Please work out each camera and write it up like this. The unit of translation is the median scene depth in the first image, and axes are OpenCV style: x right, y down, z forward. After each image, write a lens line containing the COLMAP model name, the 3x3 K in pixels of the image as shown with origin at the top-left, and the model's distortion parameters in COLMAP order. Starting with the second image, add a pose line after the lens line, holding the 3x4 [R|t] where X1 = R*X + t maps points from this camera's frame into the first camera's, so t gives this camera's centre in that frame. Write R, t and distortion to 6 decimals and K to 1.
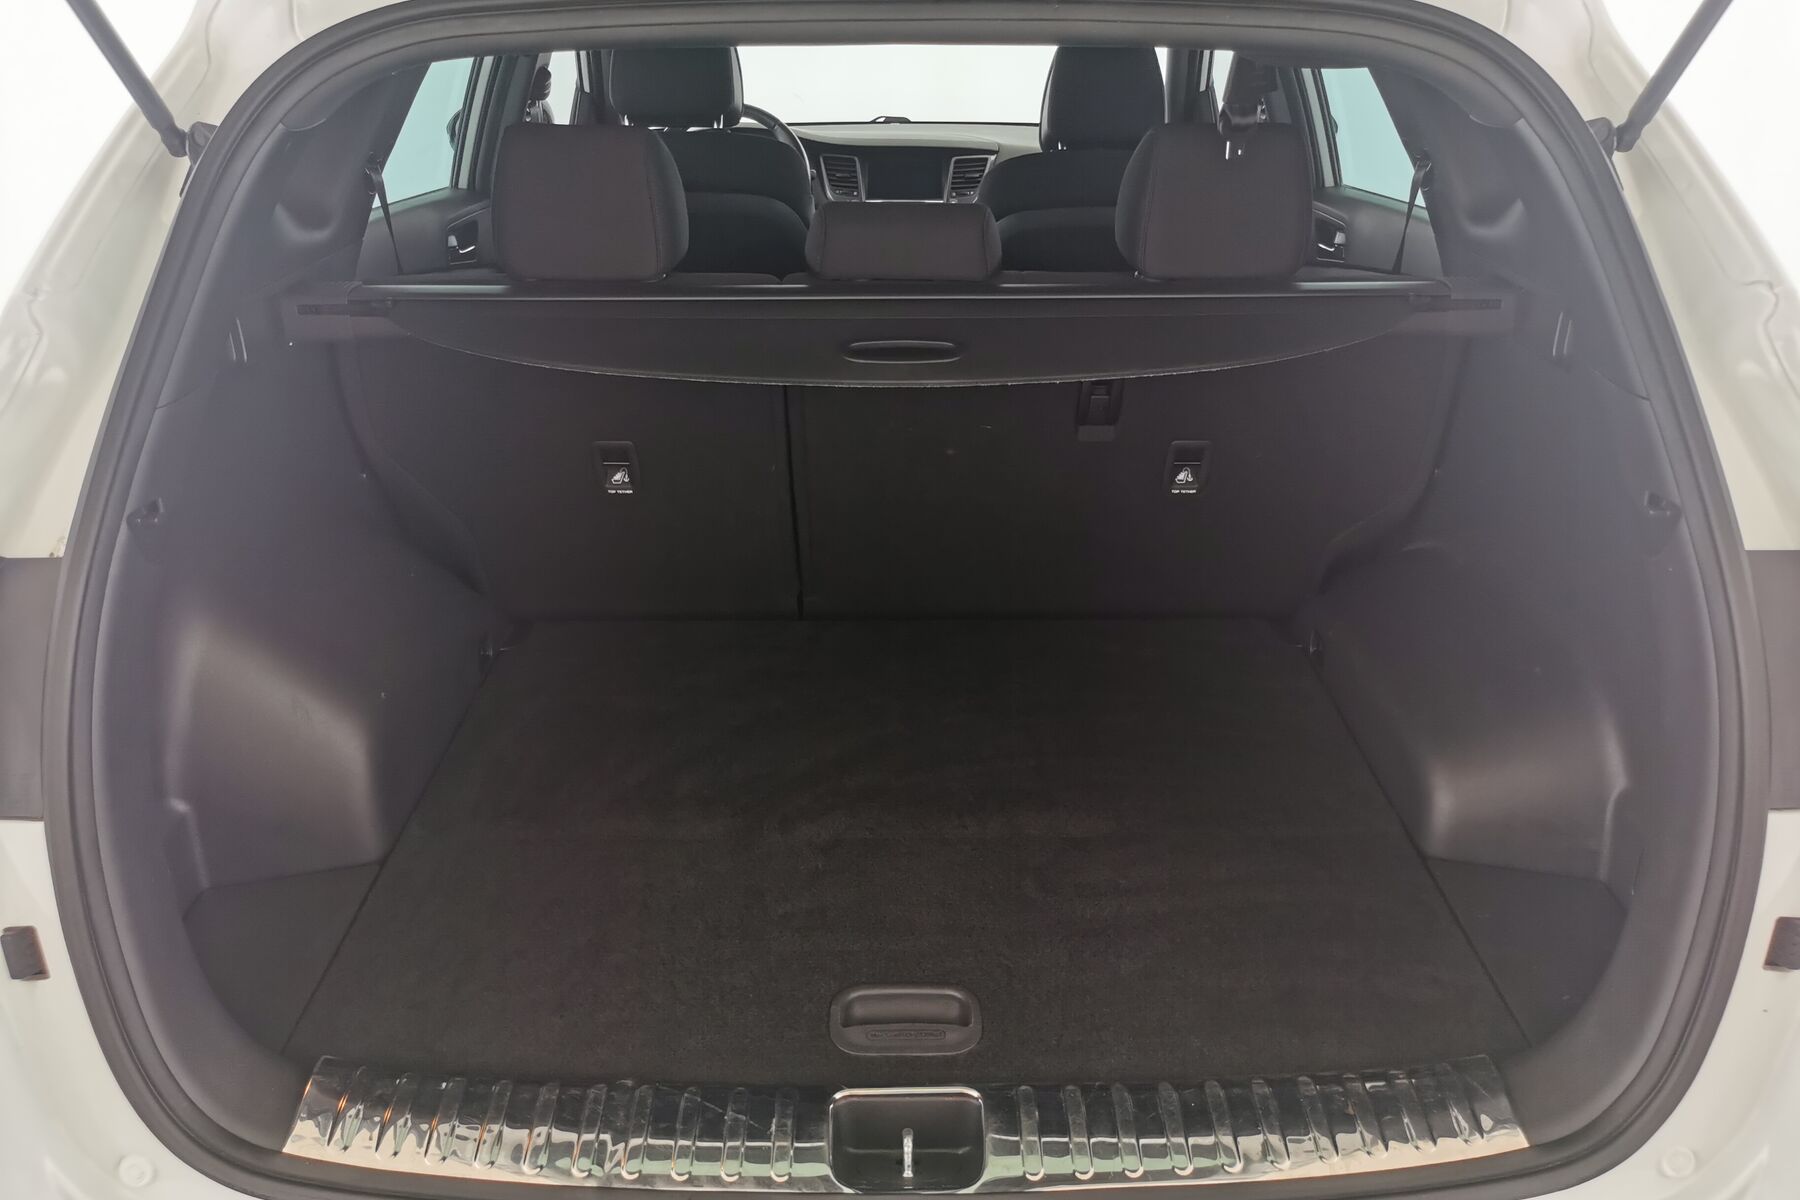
lens RADIAL K [[1427.9, 0, 904.2], [0, 1427.9, 602.8], [0, 0, 1]] dist [0.006989, -0.013019]
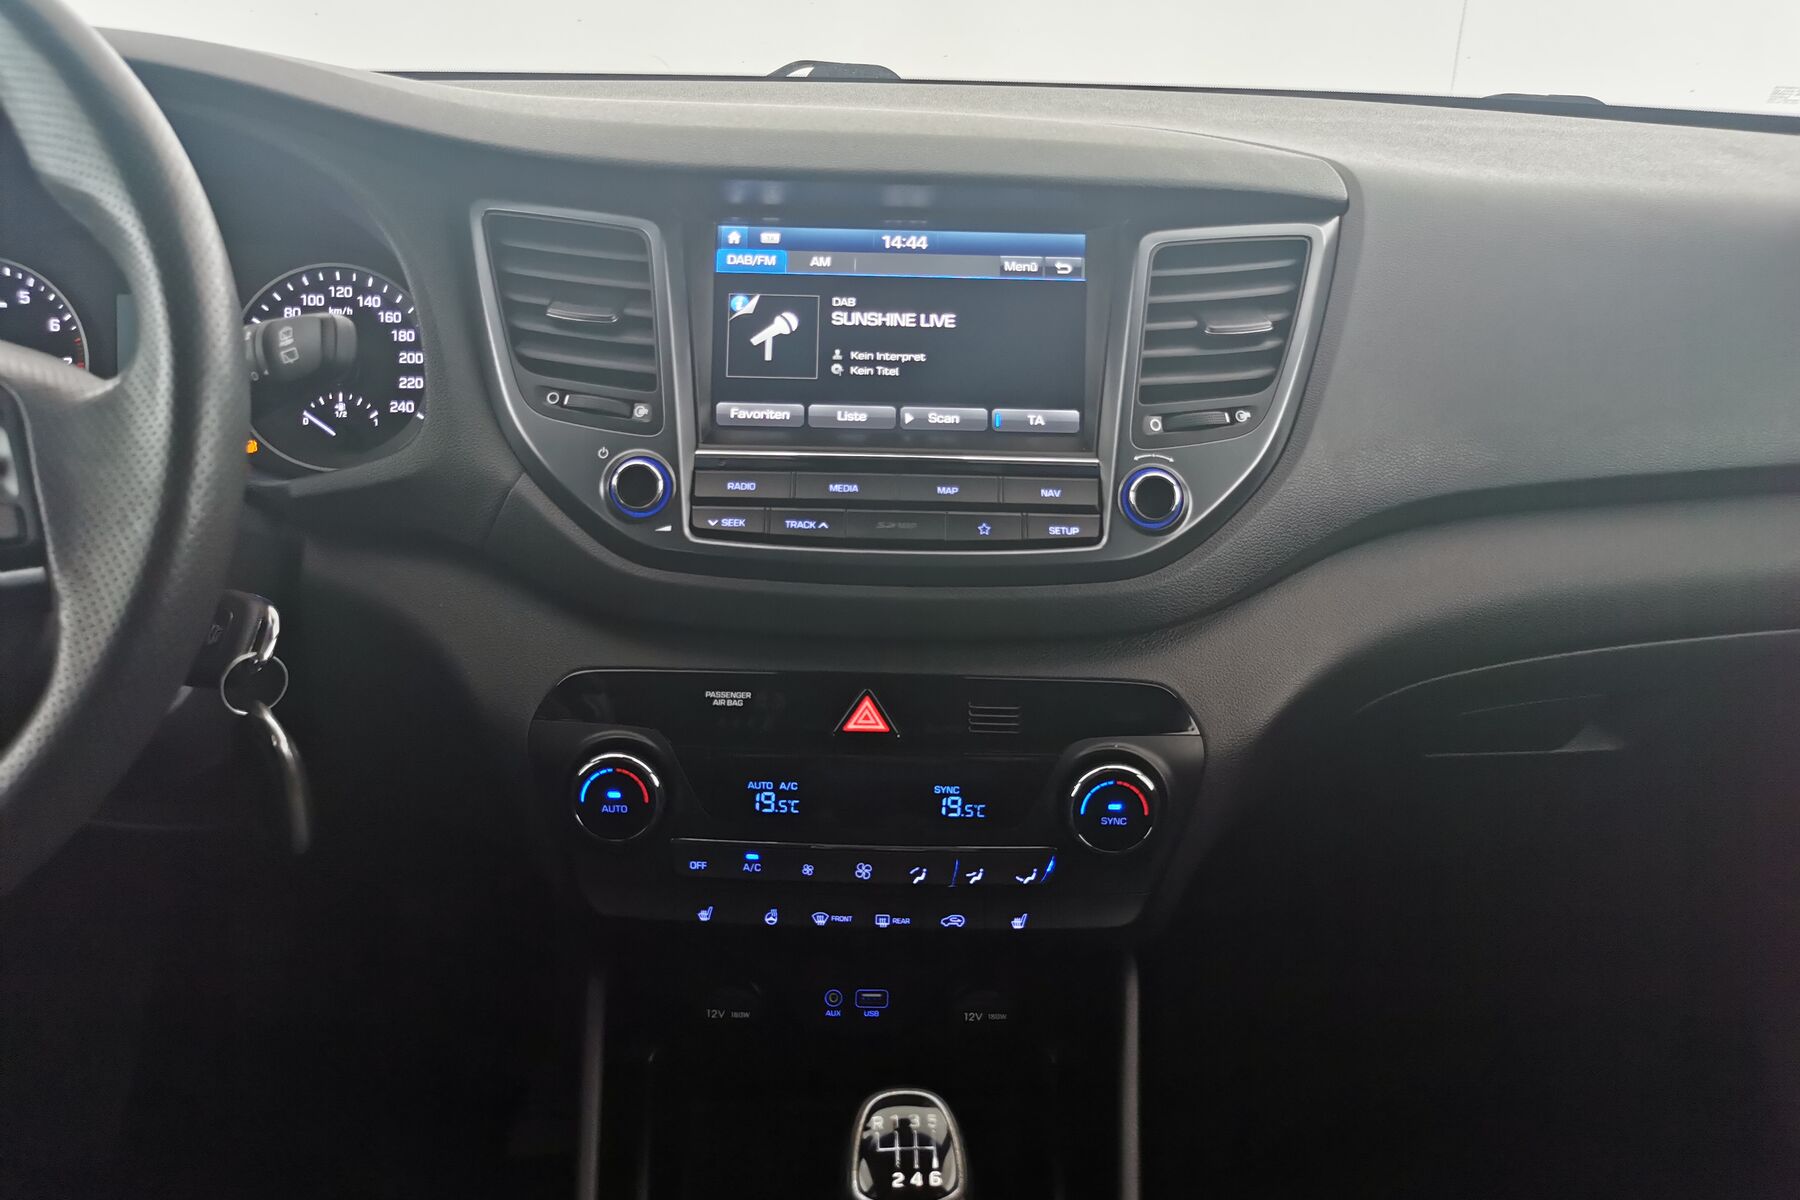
lens RADIAL K [[1427.9, 0, 911.4], [0, 1427.9, 605.7], [0, 0, 1]] dist [0.006989, -0.013019]
pose [[0.999294, 0.007991, 0.036706, -0.004610], [-0.008207, 0.999950, 0.005736, -0.259986], [-0.036658, -0.006033, 0.999310, 0.800311]]
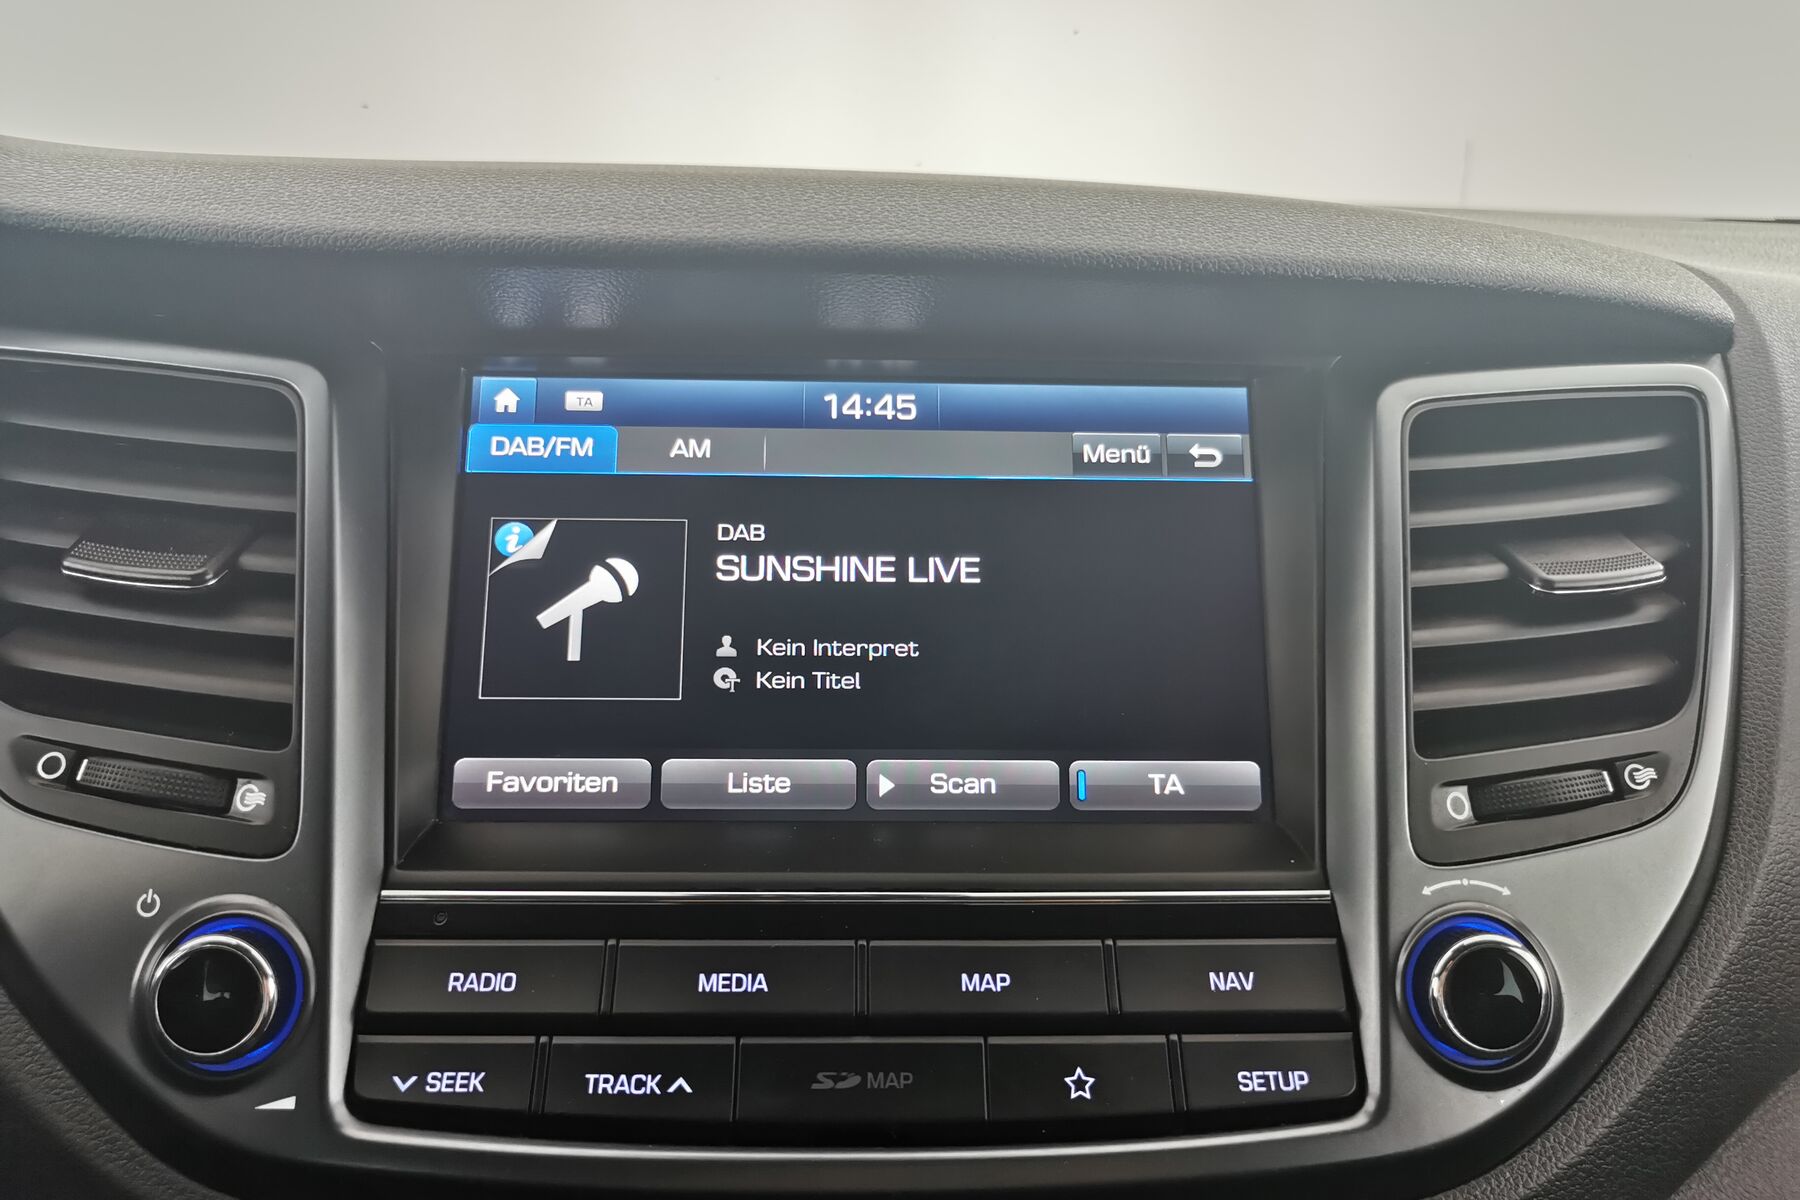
lens RADIAL K [[1427.9, 0, 908.4], [0, 1427.9, 597.5], [0, 0, 1]] dist [0.006989, -0.013019]
pose [[0.997803, -0.000928, 0.066241, -0.002352], [0.010070, 0.990406, -0.137818, -0.284191], [-0.065478, 0.138183, 0.988240, 0.908723]]
